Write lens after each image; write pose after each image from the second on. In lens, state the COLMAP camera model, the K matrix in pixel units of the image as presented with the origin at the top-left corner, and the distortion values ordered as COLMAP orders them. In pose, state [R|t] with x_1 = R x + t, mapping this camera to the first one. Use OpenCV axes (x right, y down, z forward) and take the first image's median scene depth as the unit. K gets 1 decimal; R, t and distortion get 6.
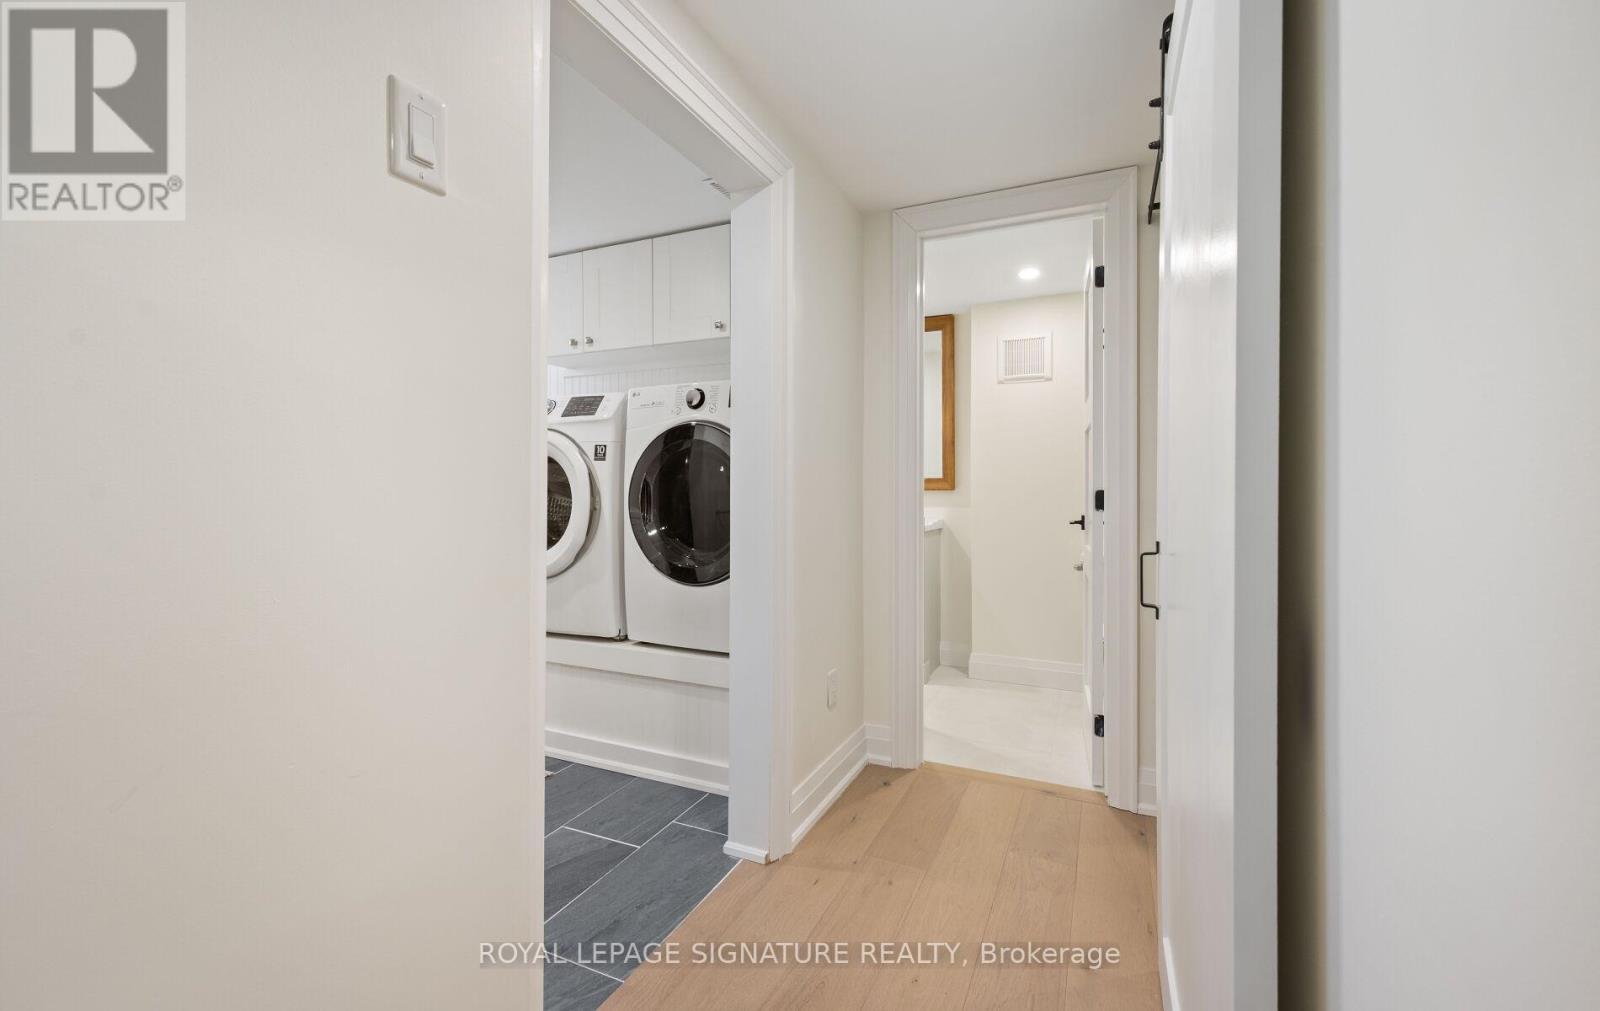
lens RADIAL K [[649.5, 0, 801.1], [0, 649.5, 494.3], [0, 0, 1]] dist [0.003586, 0.000544]
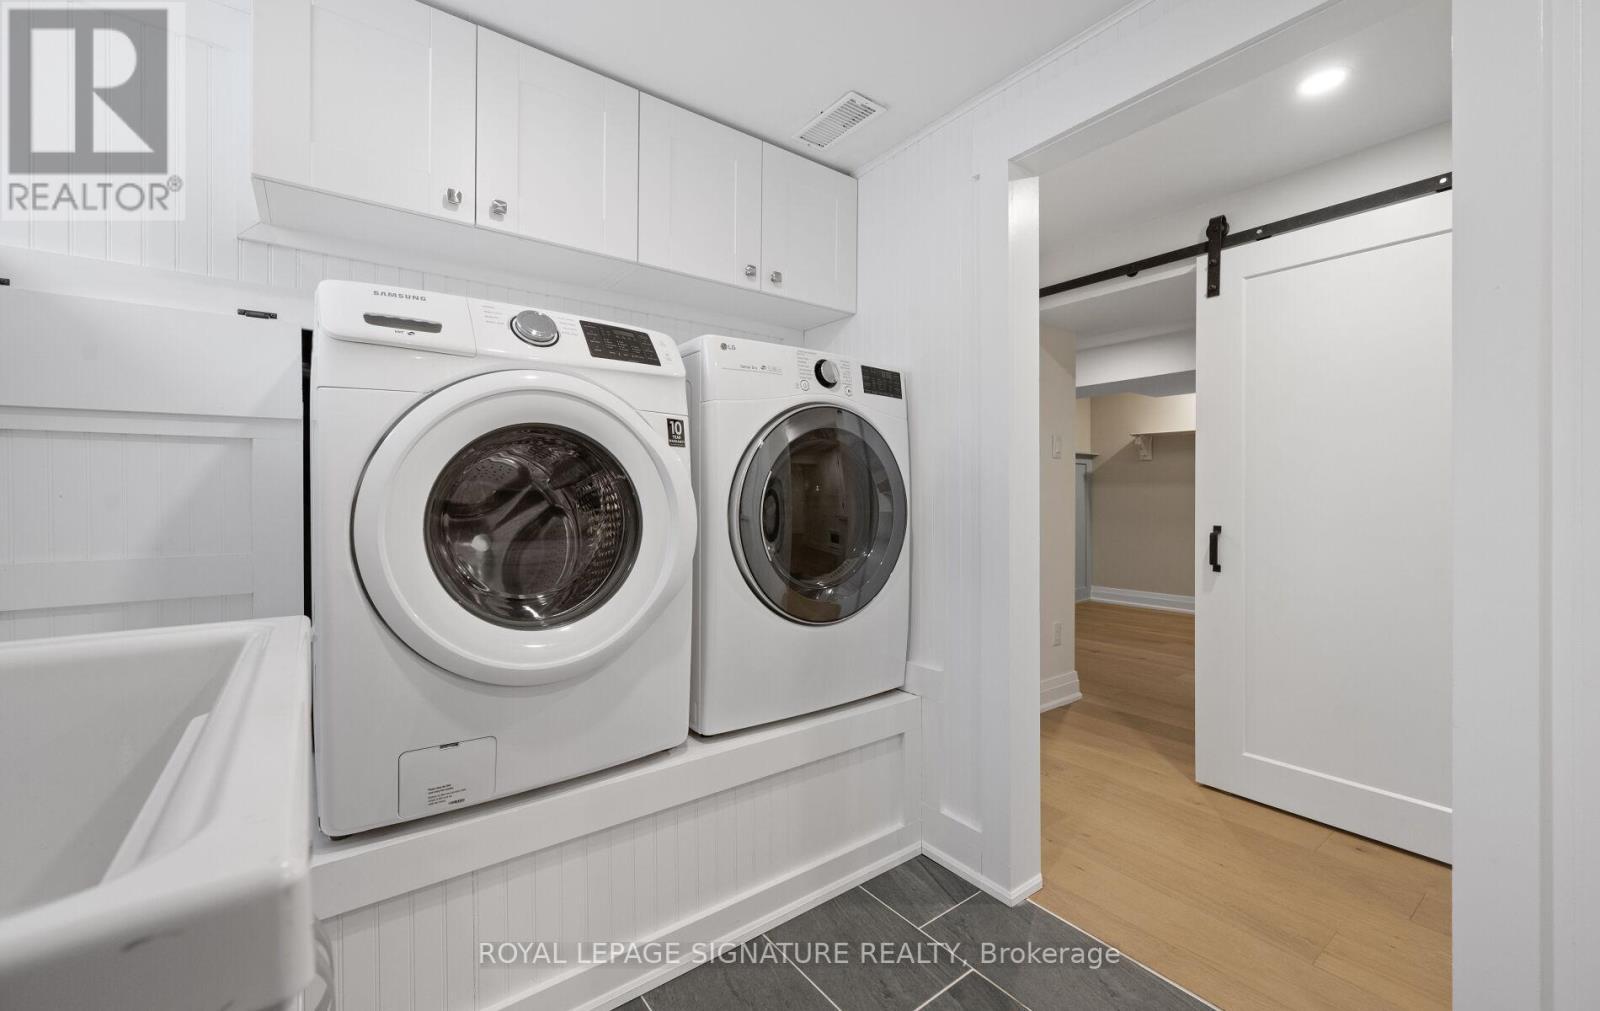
lens RADIAL K [[649.5, 0, 803.0], [0, 649.5, 499.3], [0, 0, 1]] dist [0.003586, 0.000544]
pose [[0.465011, -0.007458, 0.885274, -0.794171], [0.006985, 0.999964, 0.004756, -0.006172], [-0.885277, 0.003972, 0.465046, 0.643487]]
